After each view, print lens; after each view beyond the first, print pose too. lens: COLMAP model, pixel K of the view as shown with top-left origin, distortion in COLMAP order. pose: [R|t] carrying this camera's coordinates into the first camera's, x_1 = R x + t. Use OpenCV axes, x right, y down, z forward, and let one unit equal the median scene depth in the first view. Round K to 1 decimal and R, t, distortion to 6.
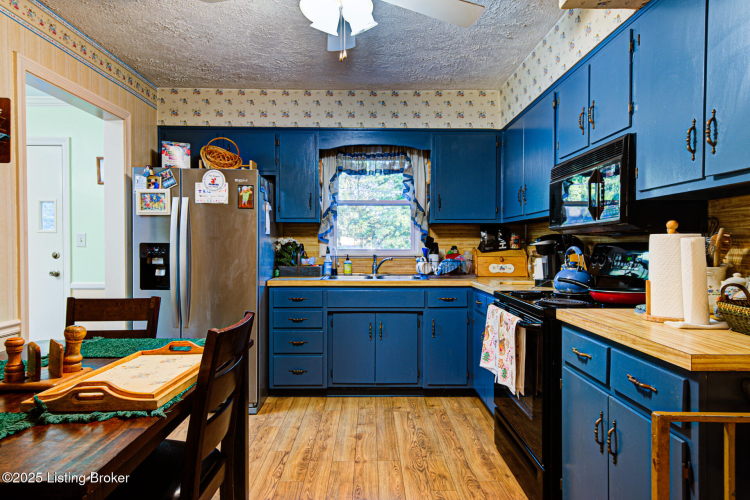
lens RADIAL K [[472.4, 0, 376.6], [0, 472.4, 249.9], [0, 0, 1]] dist [0.006073, 0.000557]
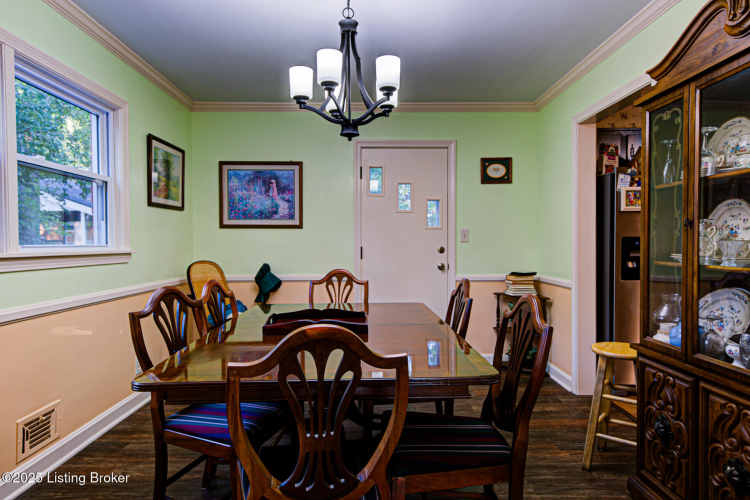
lens RADIAL K [[472.4, 0, 373.8], [0, 472.4, 250.4], [0, 0, 1]] dist [0.006073, 0.000557]
pose [[0.999962, 0.000516, -0.008695, -1.059350], [-0.000496, 0.999997, 0.002297, 0.013476], [0.008696, -0.002293, 0.999960, -0.082626]]
